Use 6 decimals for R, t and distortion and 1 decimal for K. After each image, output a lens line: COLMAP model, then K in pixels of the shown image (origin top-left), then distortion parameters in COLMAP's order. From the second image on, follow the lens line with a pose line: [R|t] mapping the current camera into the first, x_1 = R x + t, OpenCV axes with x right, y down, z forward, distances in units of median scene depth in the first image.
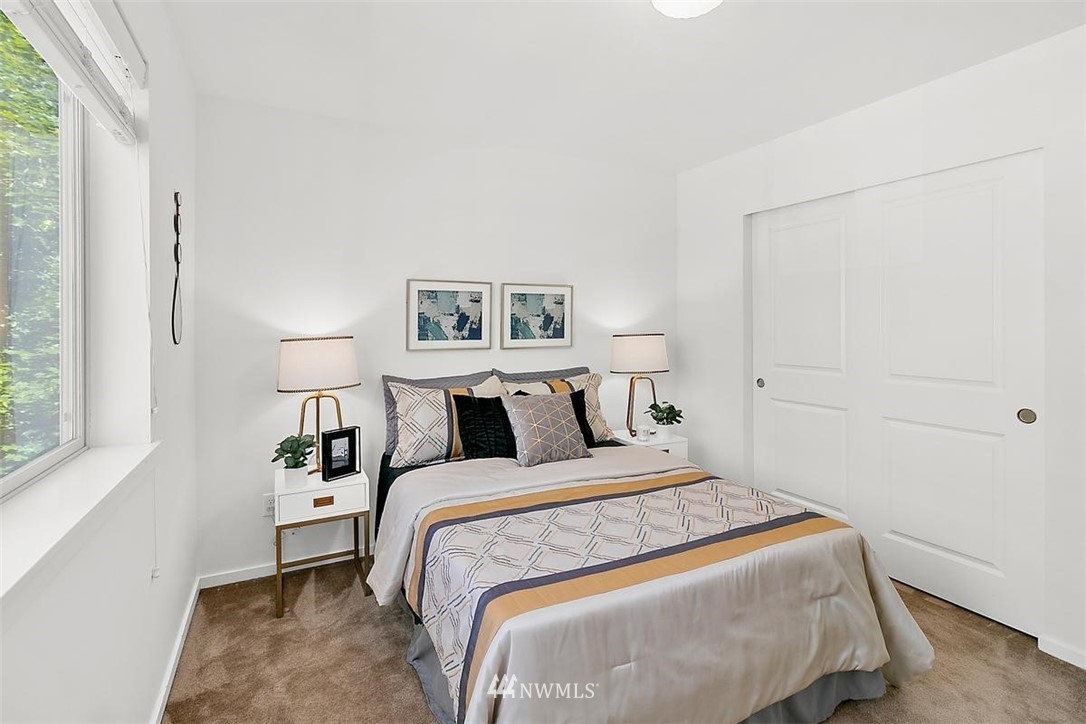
lens RADIAL K [[500.4, 0, 528.6], [0, 500.4, 334.3], [0, 0, 1]] dist [-0.004351, 0.000106]
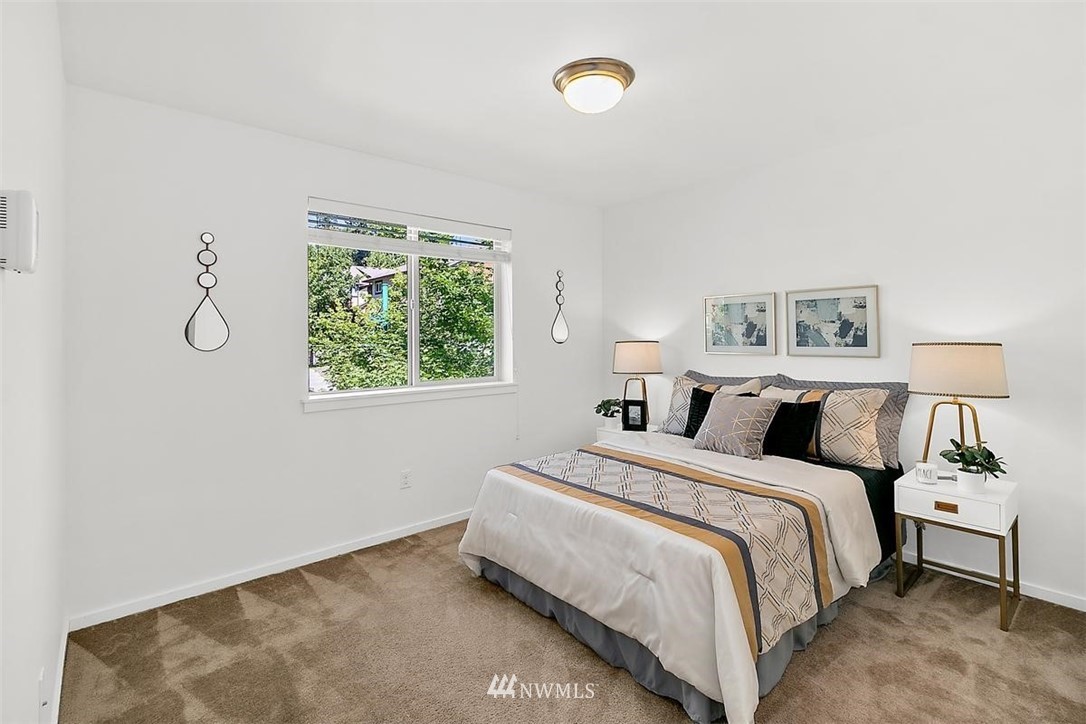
lens RADIAL K [[500.4, 0, 552.0], [0, 500.4, 327.6], [0, 0, 1]] dist [-0.004351, 0.000106]
pose [[0.266968, -0.017362, -0.963549, 0.814231], [-0.008656, 0.999754, -0.020413, -0.003047], [0.963666, 0.013790, 0.266752, 0.246839]]
